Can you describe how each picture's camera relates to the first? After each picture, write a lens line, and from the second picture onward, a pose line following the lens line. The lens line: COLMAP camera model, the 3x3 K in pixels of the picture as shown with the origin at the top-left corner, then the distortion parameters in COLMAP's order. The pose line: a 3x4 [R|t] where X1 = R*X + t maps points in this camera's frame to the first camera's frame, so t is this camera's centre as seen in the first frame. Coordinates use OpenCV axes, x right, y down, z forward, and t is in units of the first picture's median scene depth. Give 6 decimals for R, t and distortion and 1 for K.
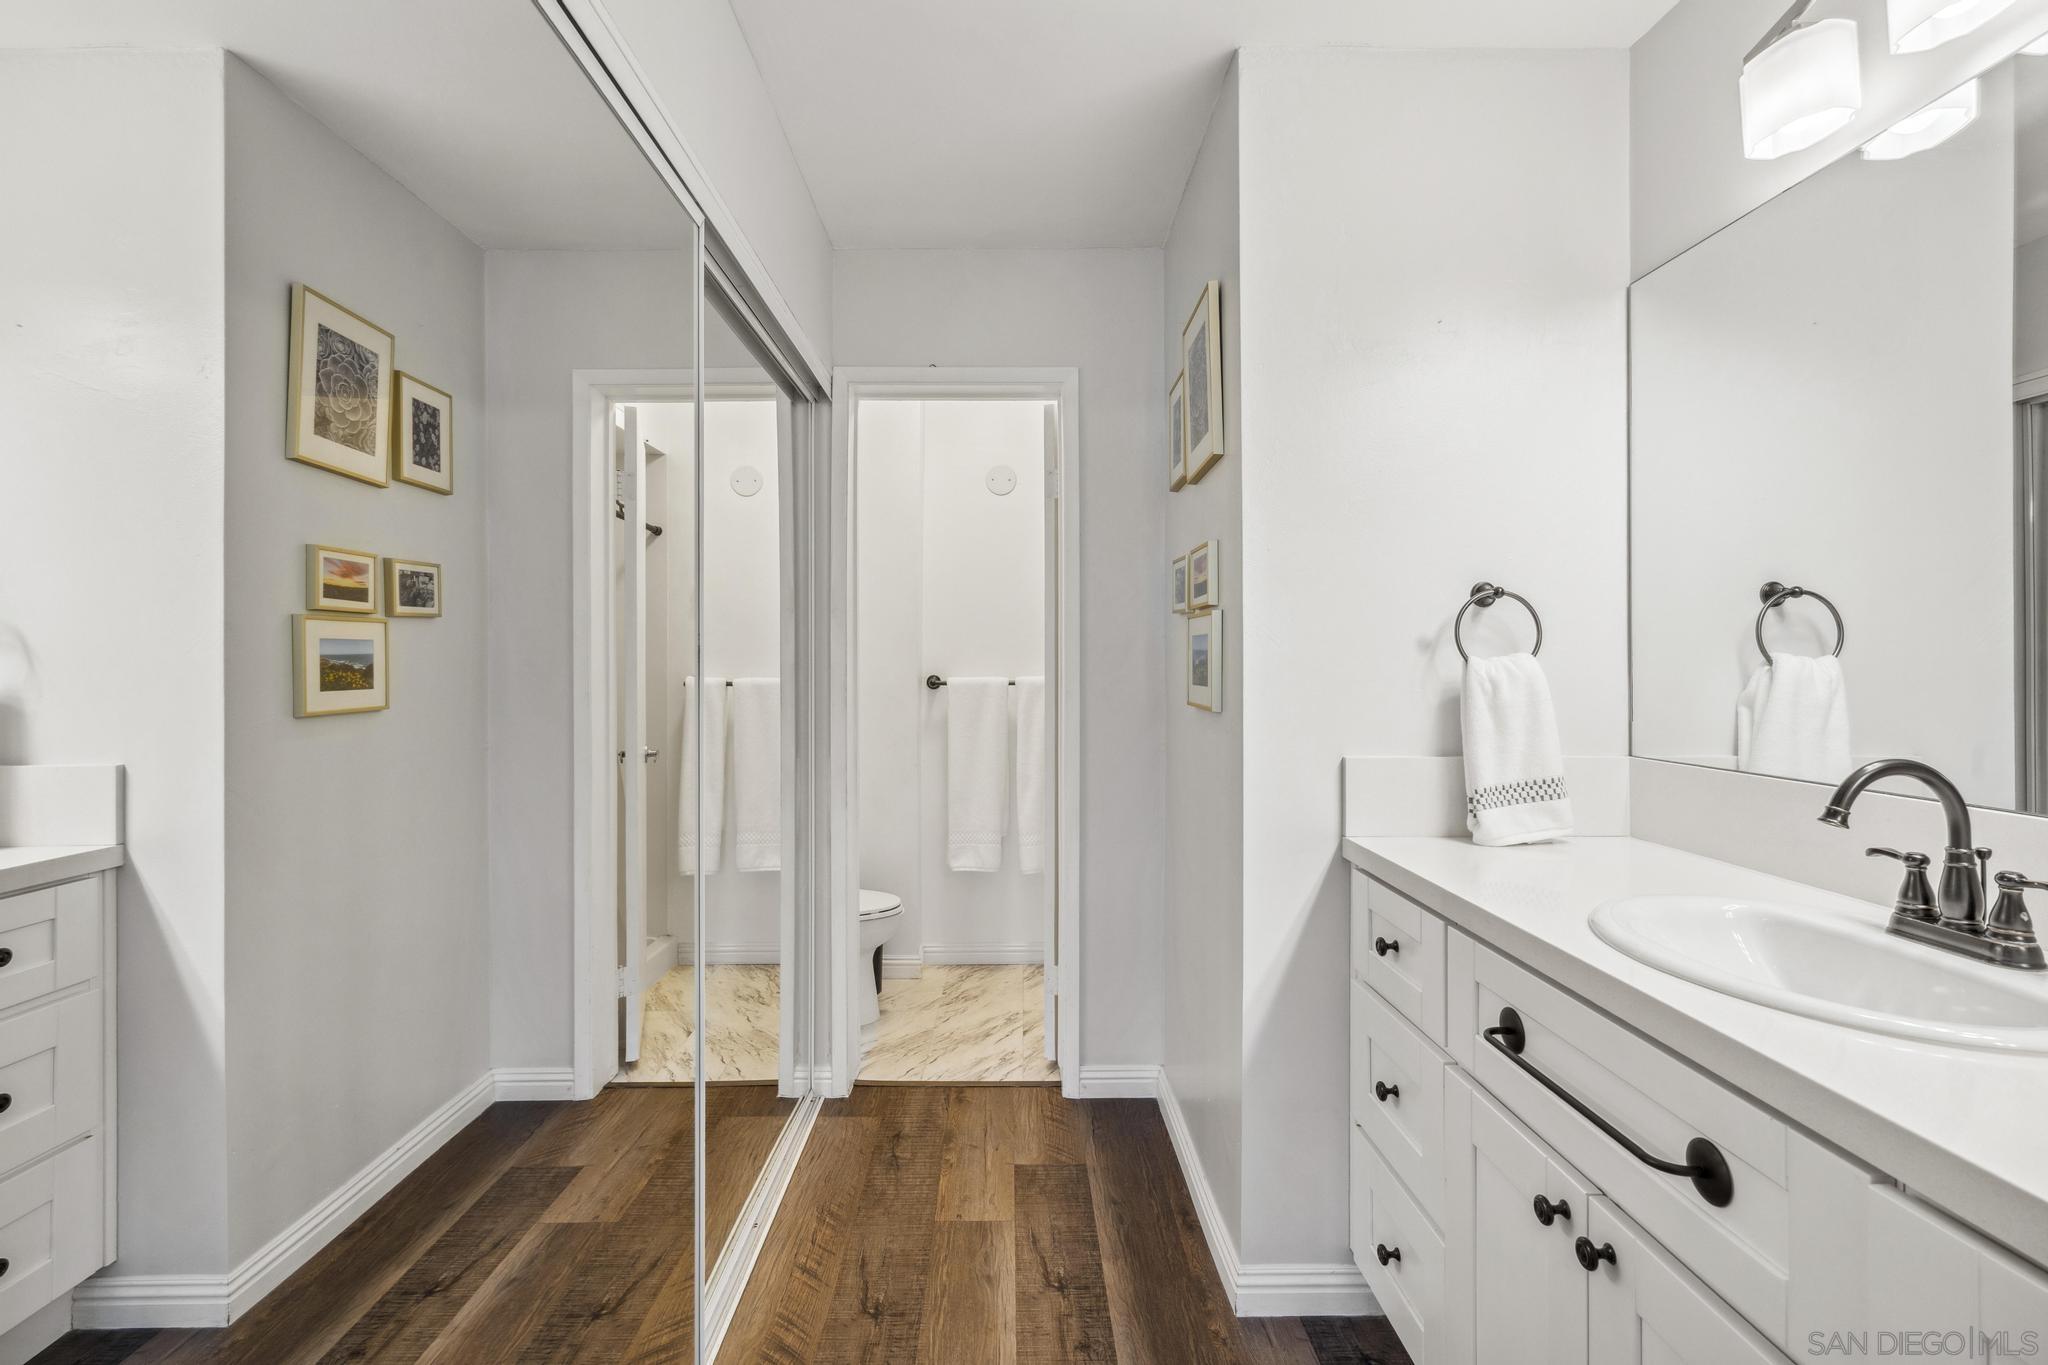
lens RADIAL K [[948.7, 0, 1014.0], [0, 948.7, 659.9], [0, 0, 1]] dist [-0.000522, 0.000503]
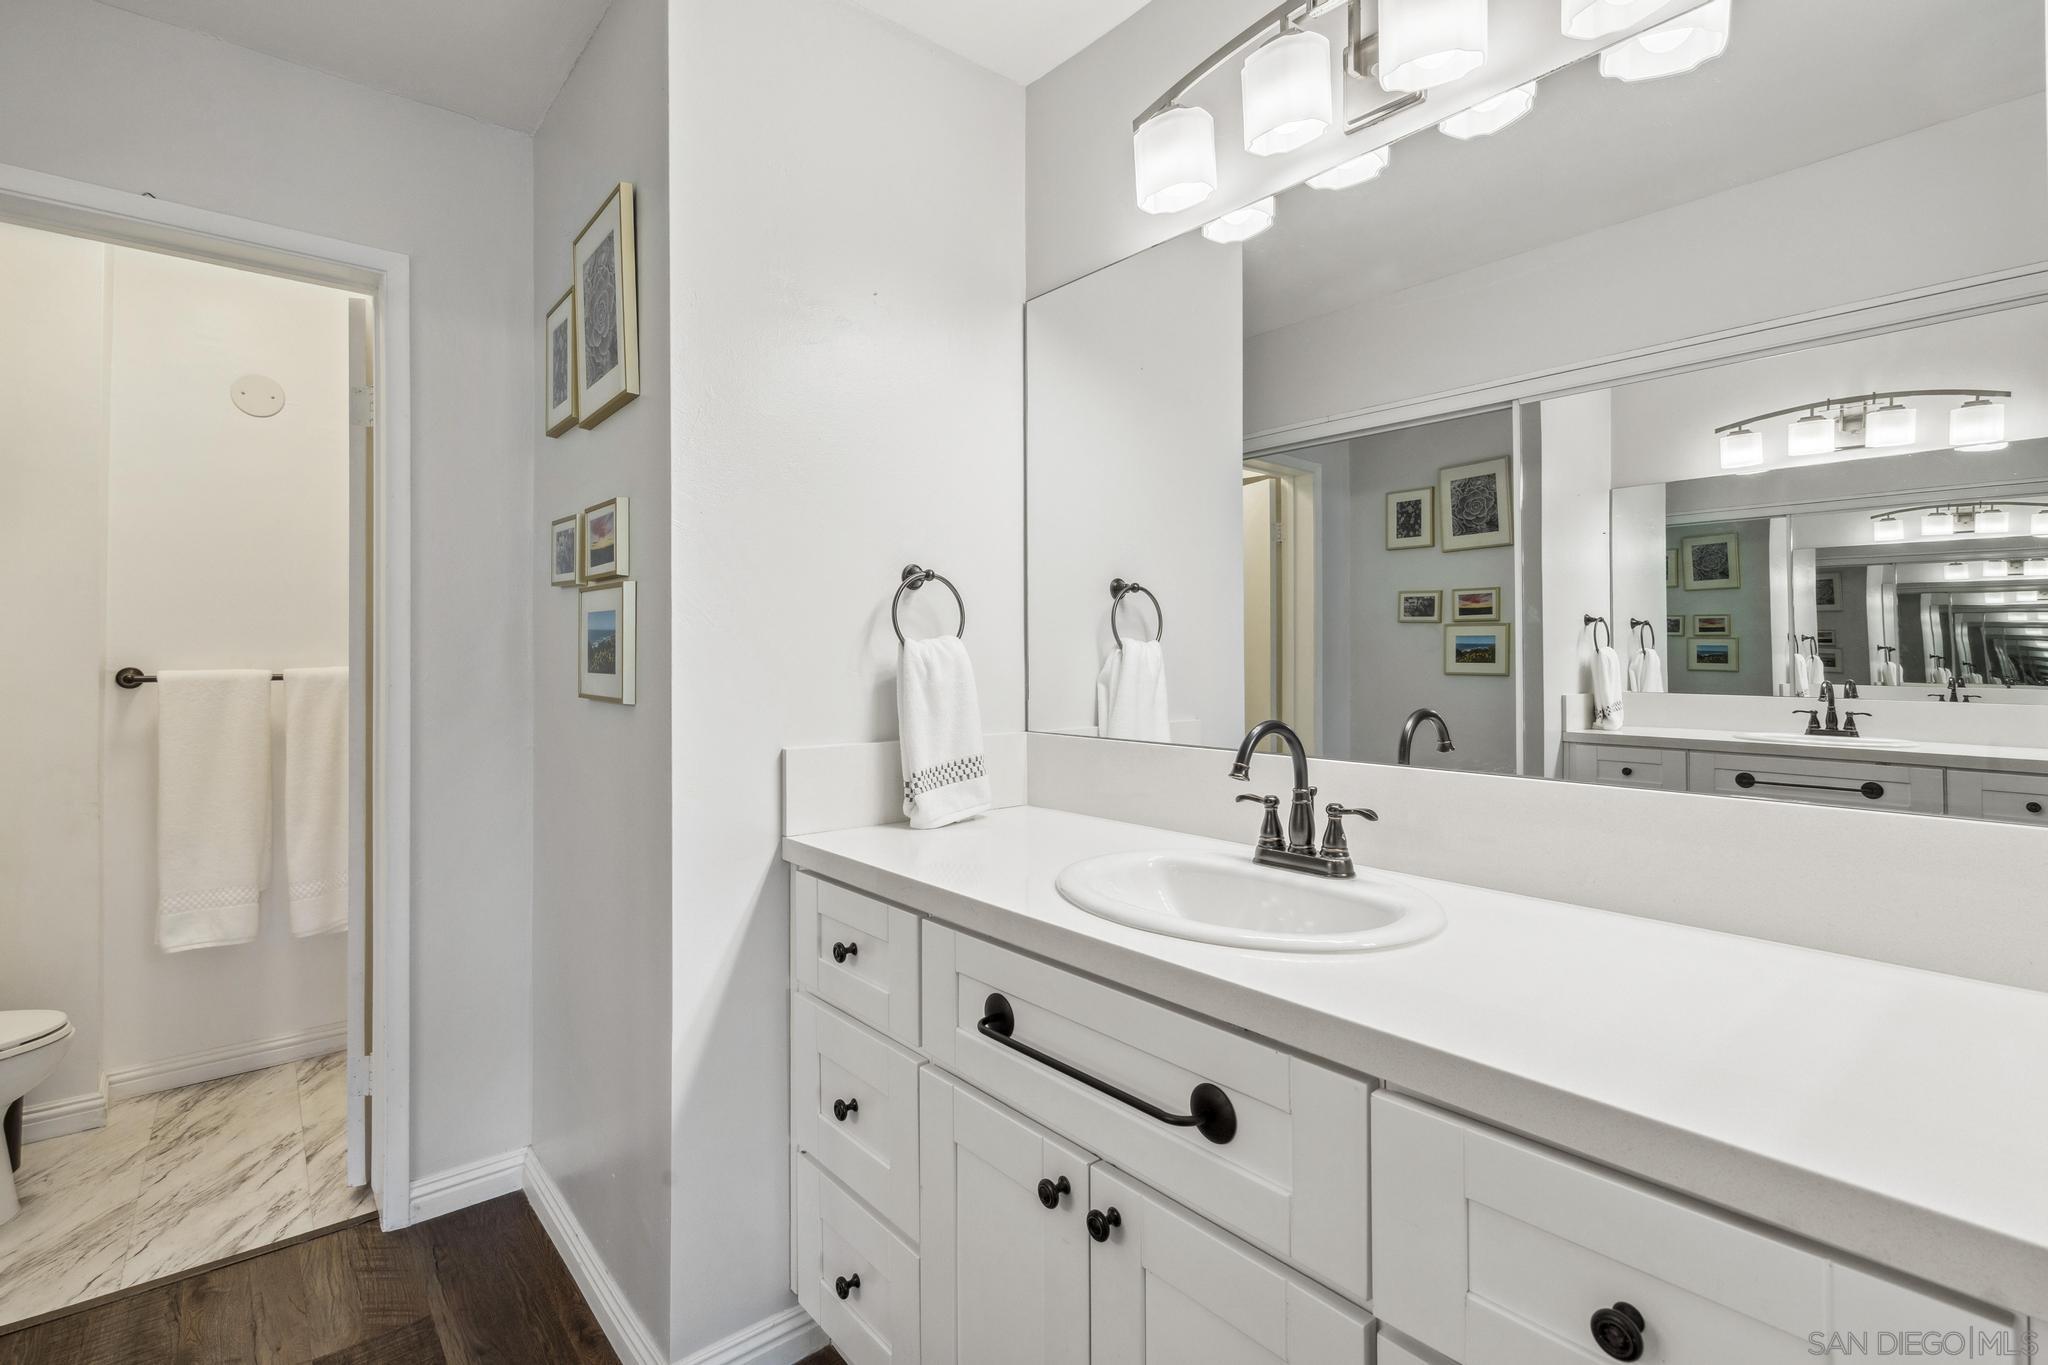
lens RADIAL K [[954.4, 0, 1023.5], [0, 954.4, 649.3], [0, 0, 1]] dist [-0.003308, 0.000707]
pose [[0.769080, 0.003519, 0.639142, -0.052028], [-0.001048, 0.999990, -0.004246, 0.009779], [-0.639151, 0.002596, 0.769077, 0.136461]]
